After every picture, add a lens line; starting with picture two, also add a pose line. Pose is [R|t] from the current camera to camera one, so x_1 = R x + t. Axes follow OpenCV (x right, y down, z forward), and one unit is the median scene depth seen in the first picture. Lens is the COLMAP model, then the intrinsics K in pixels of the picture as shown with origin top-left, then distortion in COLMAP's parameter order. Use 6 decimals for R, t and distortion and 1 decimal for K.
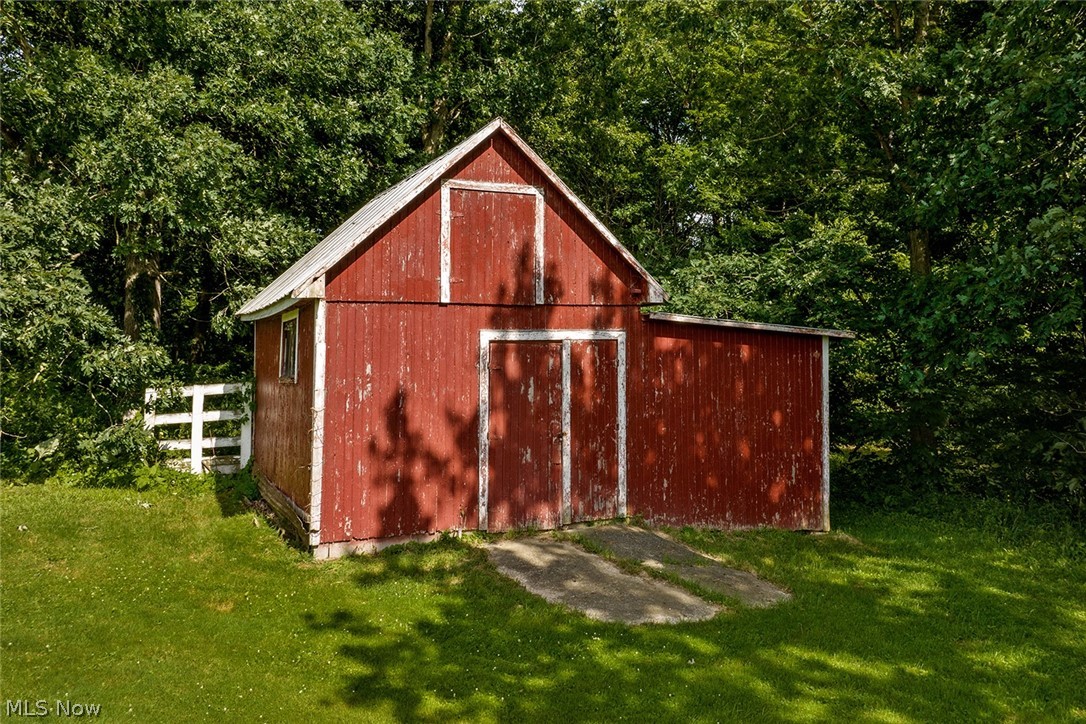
lens RADIAL K [[776.9, 0, 538.8], [0, 776.9, 348.6], [0, 0, 1]] dist [-0.002970, -0.001625]
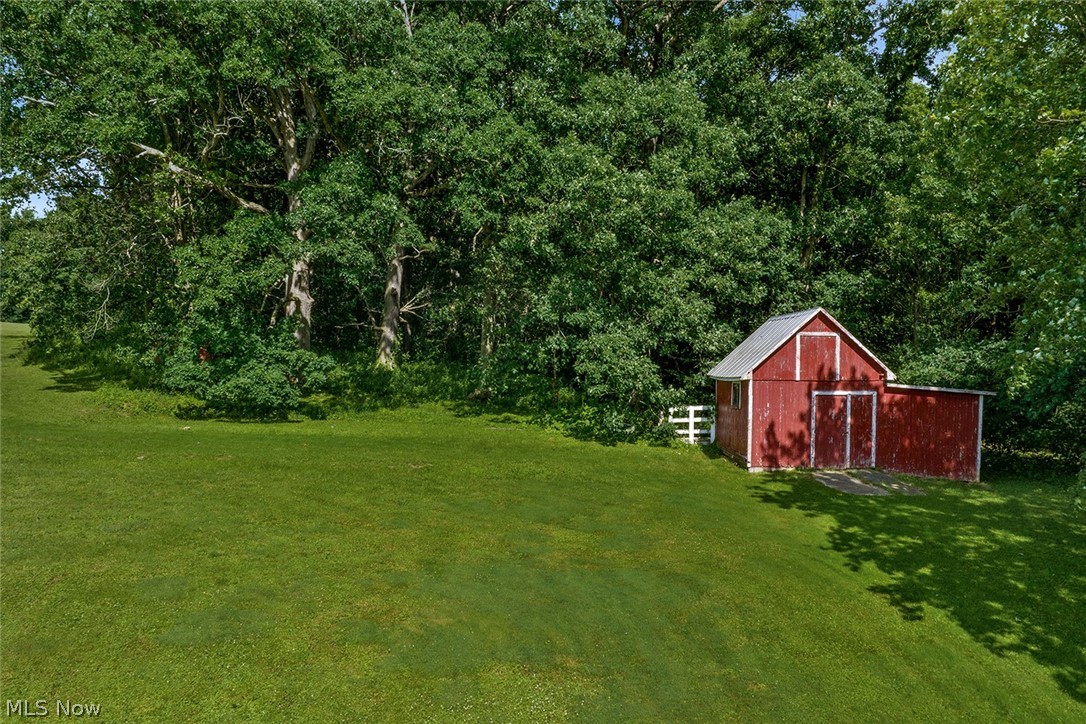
lens RADIAL K [[776.9, 0, 538.8], [0, 776.9, 348.6], [0, 0, 1]] dist [-0.002970, -0.001625]
pose [[0.878433, -0.003976, -0.477849, 0.326982], [0.000403, 0.999971, -0.007579, -0.131397], [0.477865, 0.006465, 0.878410, -1.543377]]
